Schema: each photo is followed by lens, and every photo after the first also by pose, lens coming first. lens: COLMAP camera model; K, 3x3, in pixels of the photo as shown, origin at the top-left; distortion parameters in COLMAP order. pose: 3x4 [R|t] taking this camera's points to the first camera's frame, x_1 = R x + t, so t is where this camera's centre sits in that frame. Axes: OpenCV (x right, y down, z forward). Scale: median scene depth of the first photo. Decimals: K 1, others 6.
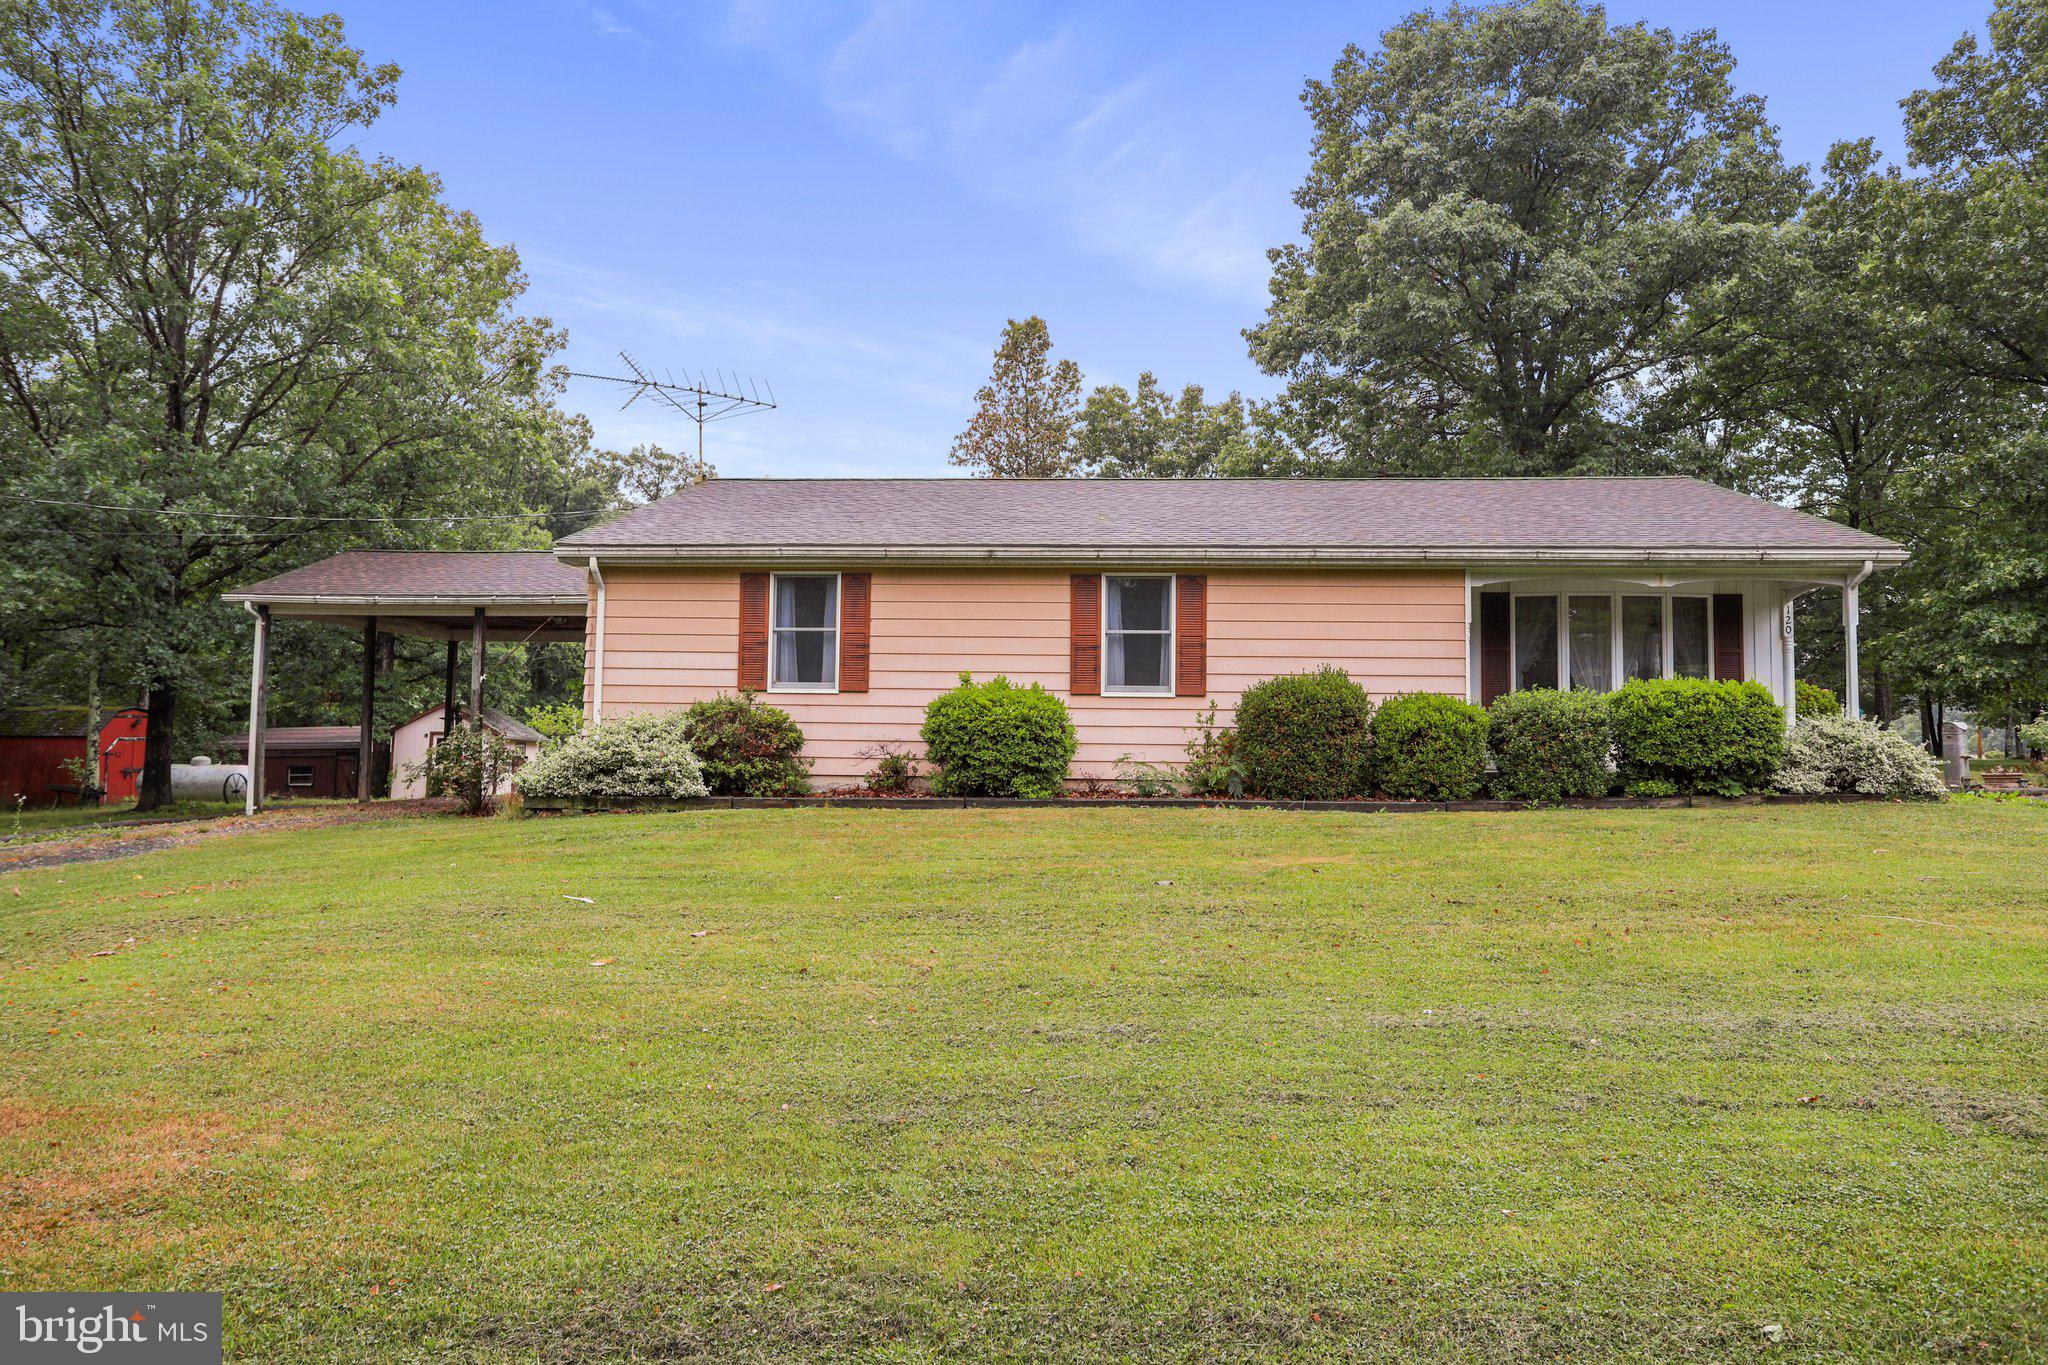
lens RADIAL K [[1381.0, 0, 1018.0], [0, 1381.0, 669.8], [0, 0, 1]] dist [-0.026393, 0.000632]
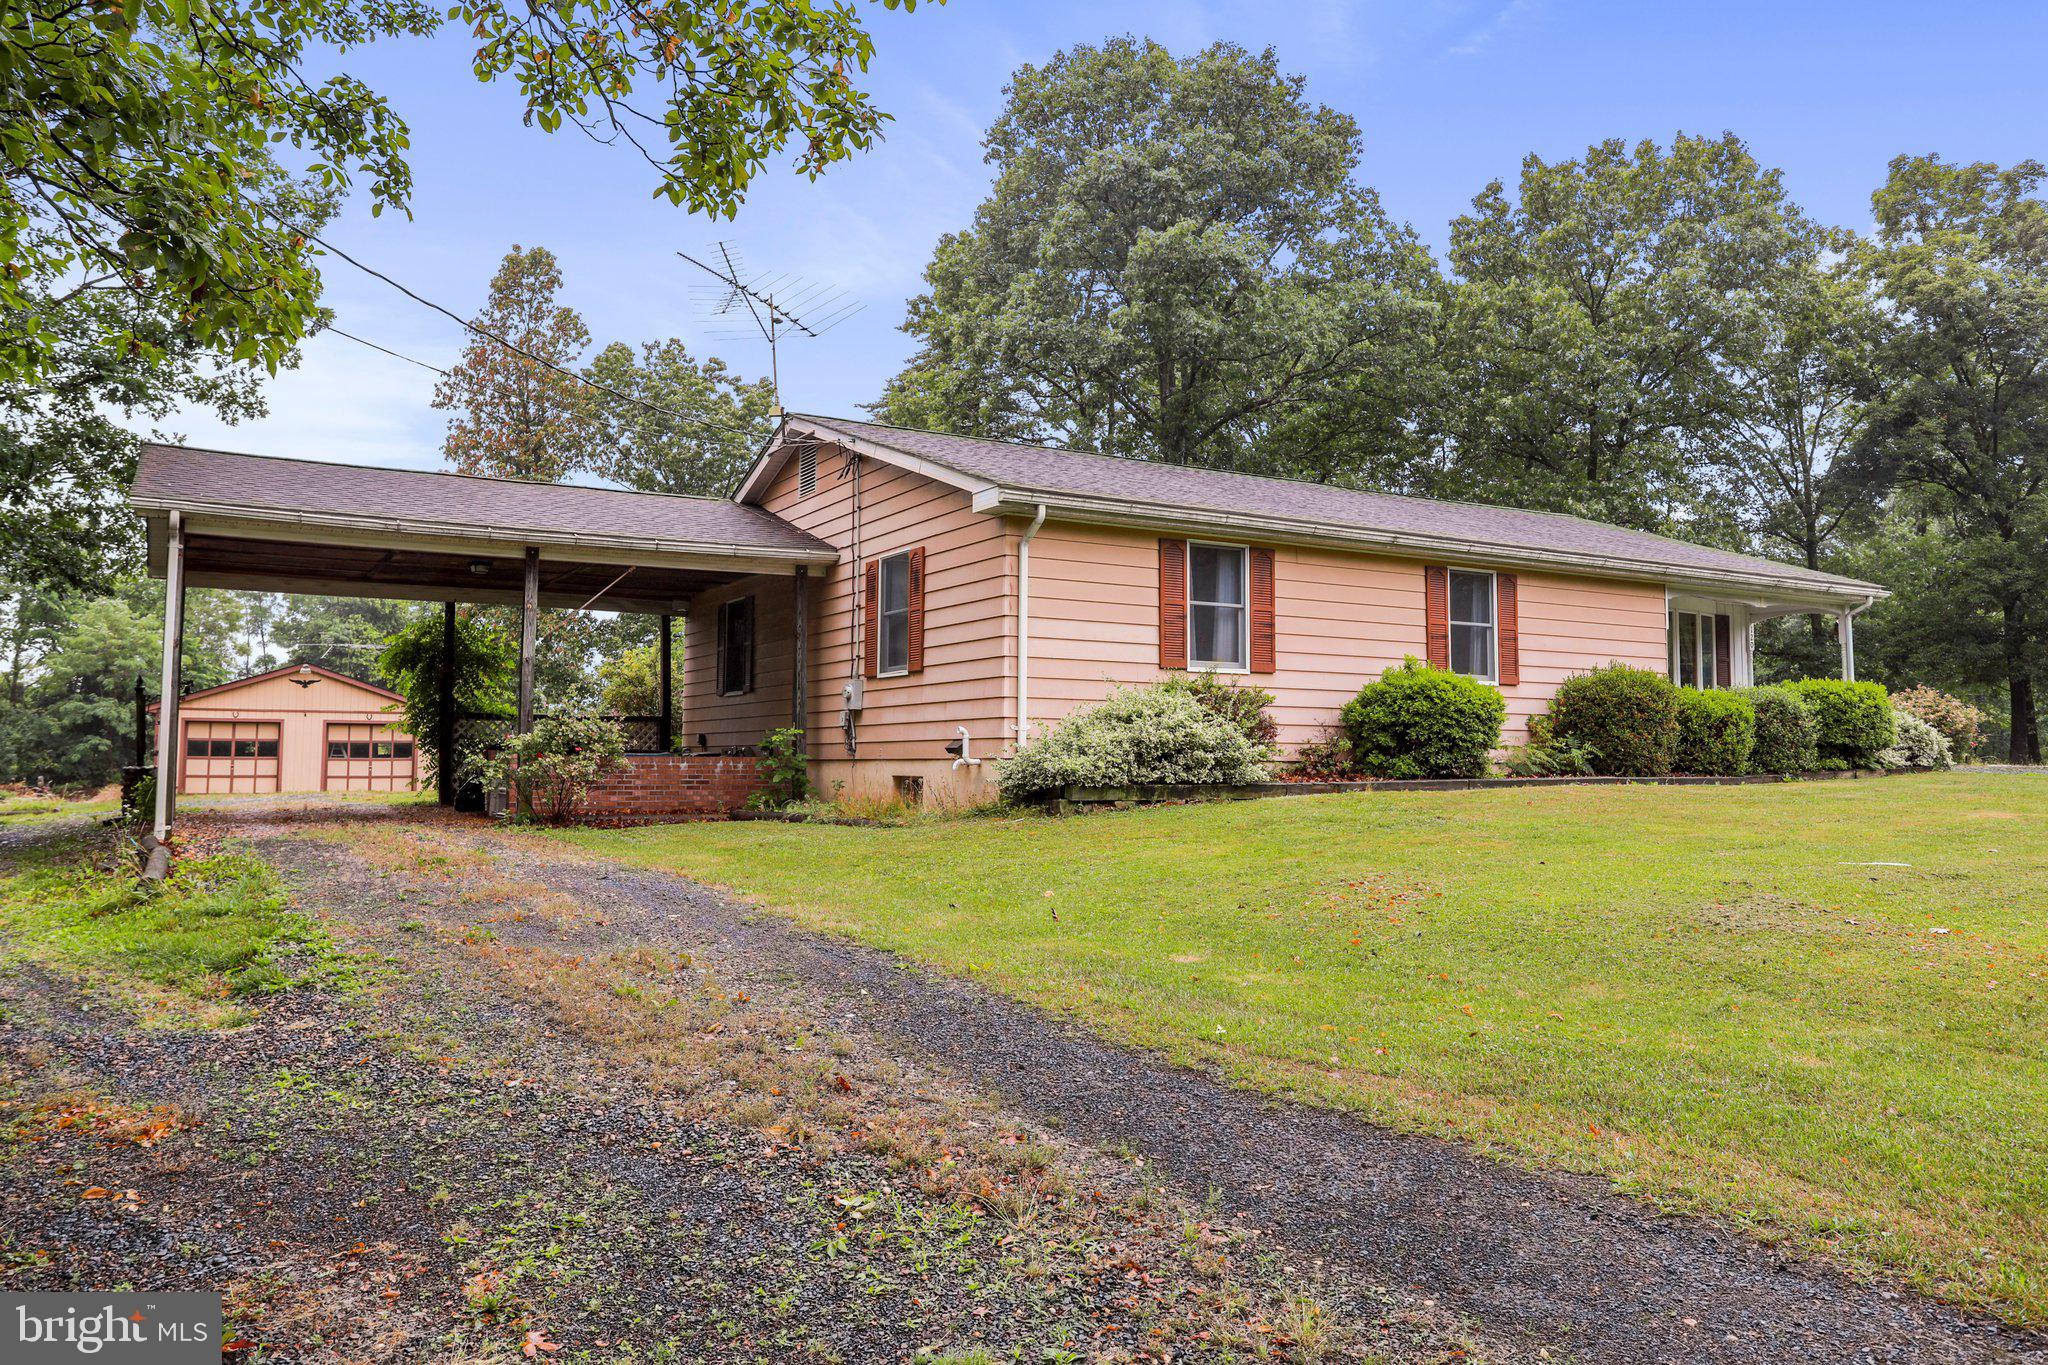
lens RADIAL K [[1441.7, 0, 1029.1], [0, 1441.7, 668.5], [0, 0, 1]] dist [0.021836, -0.001362]
pose [[0.818256, 0.028702, 0.574137, -0.814529], [-0.027011, 0.999569, -0.011475, 0.028381], [-0.574219, -0.006119, 0.818679, 0.276486]]
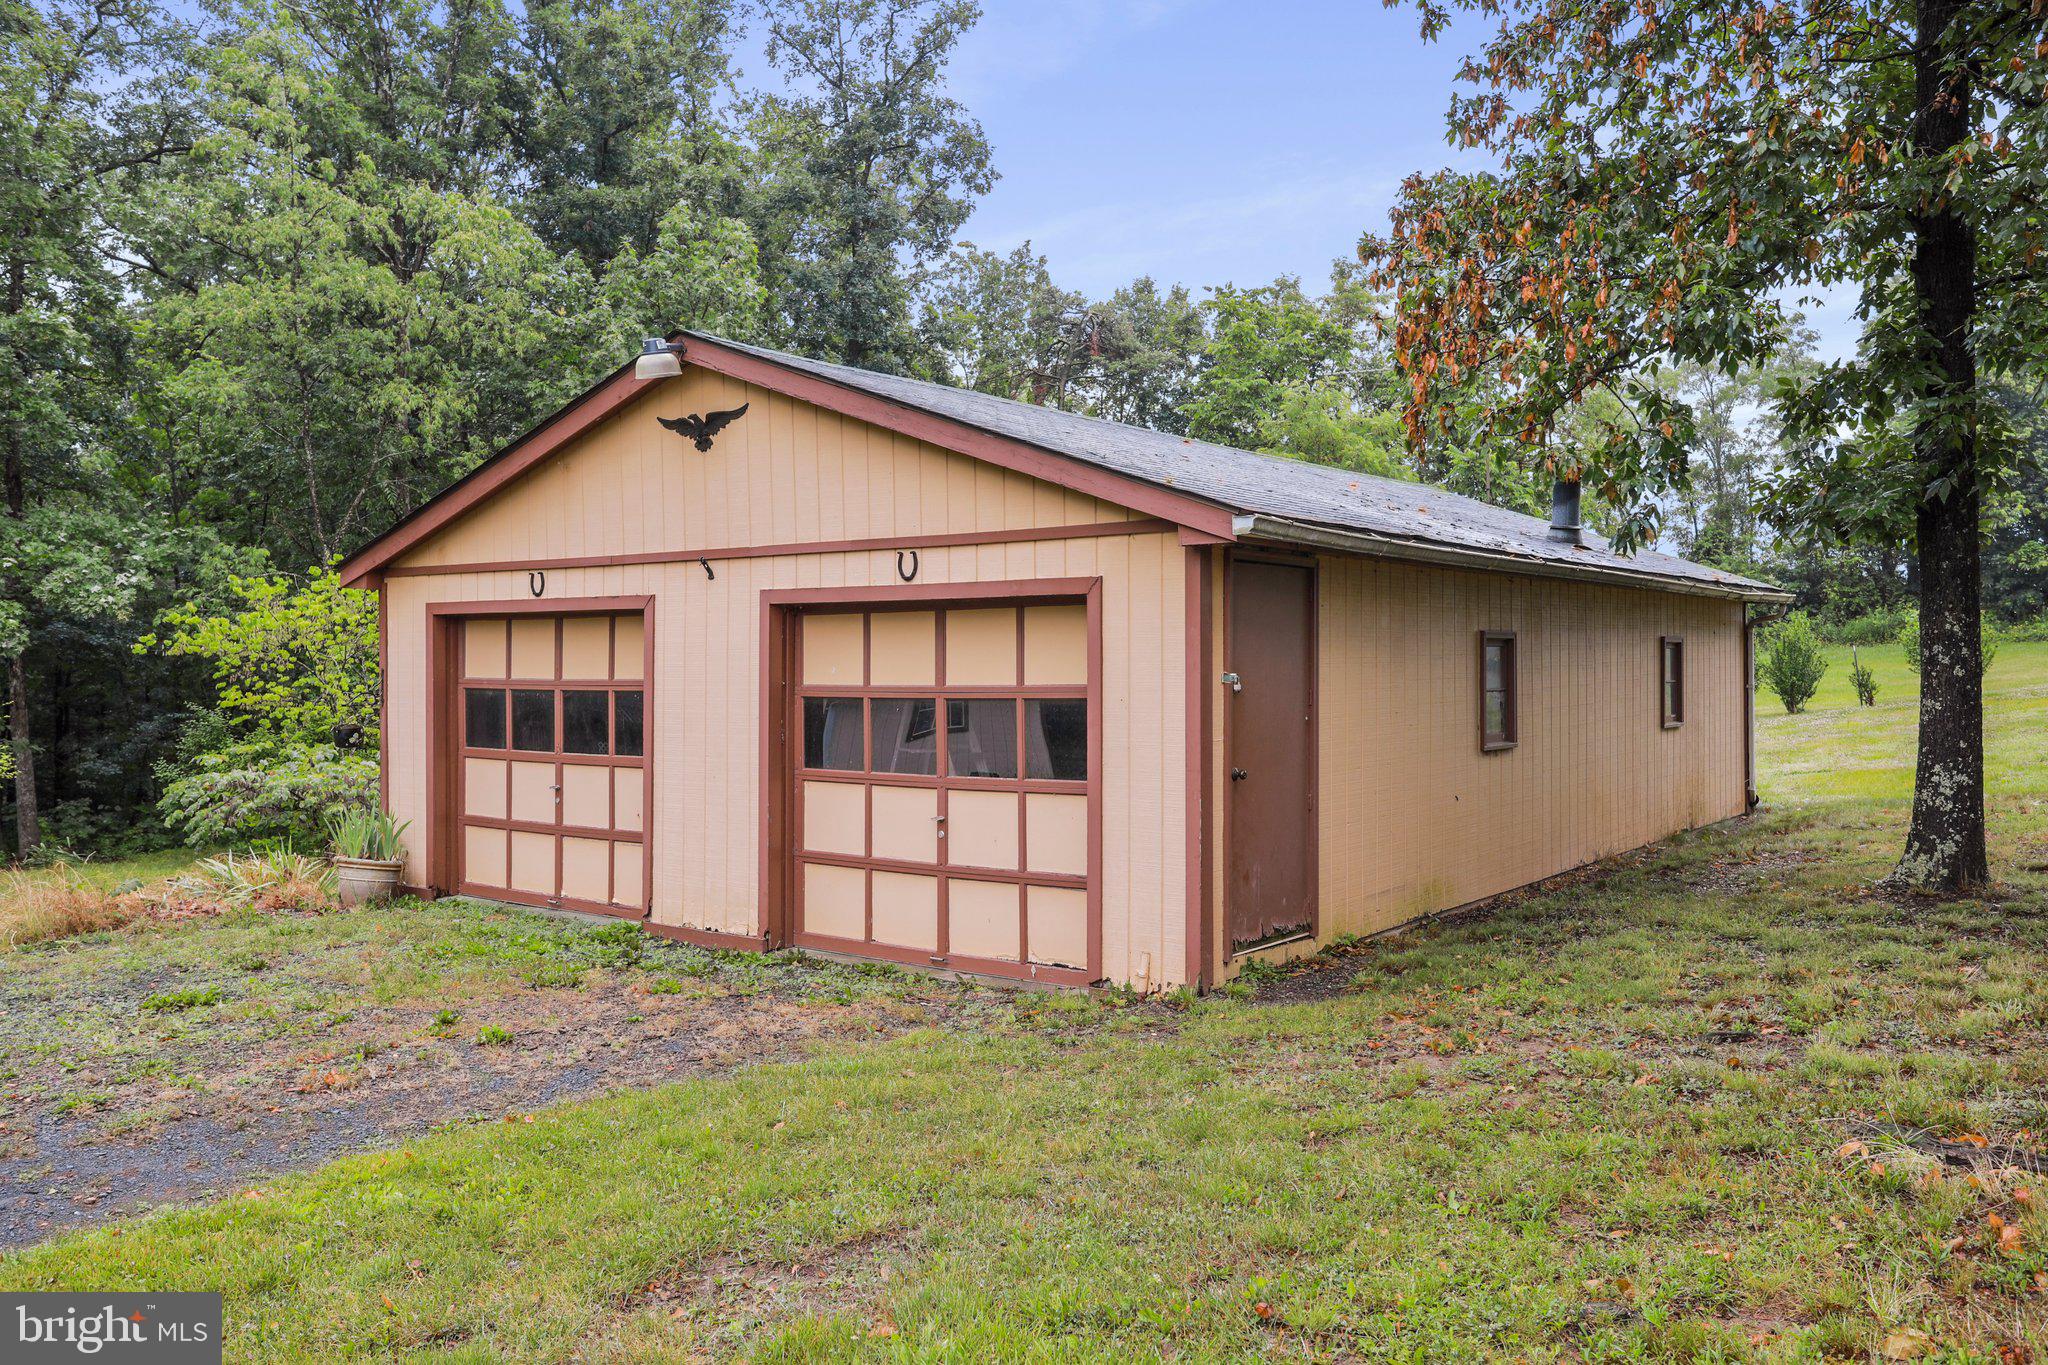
lens RADIAL K [[1557.0, 0, 1022.2], [0, 1557.0, 670.8], [0, 0, 1]] dist [0.002096, -0.000008]
pose [[0.886661, -0.012570, -0.462249, -0.008987], [0.041268, 0.997793, 0.052026, 0.126446], [0.460574, -0.065205, 0.885223, 2.595647]]
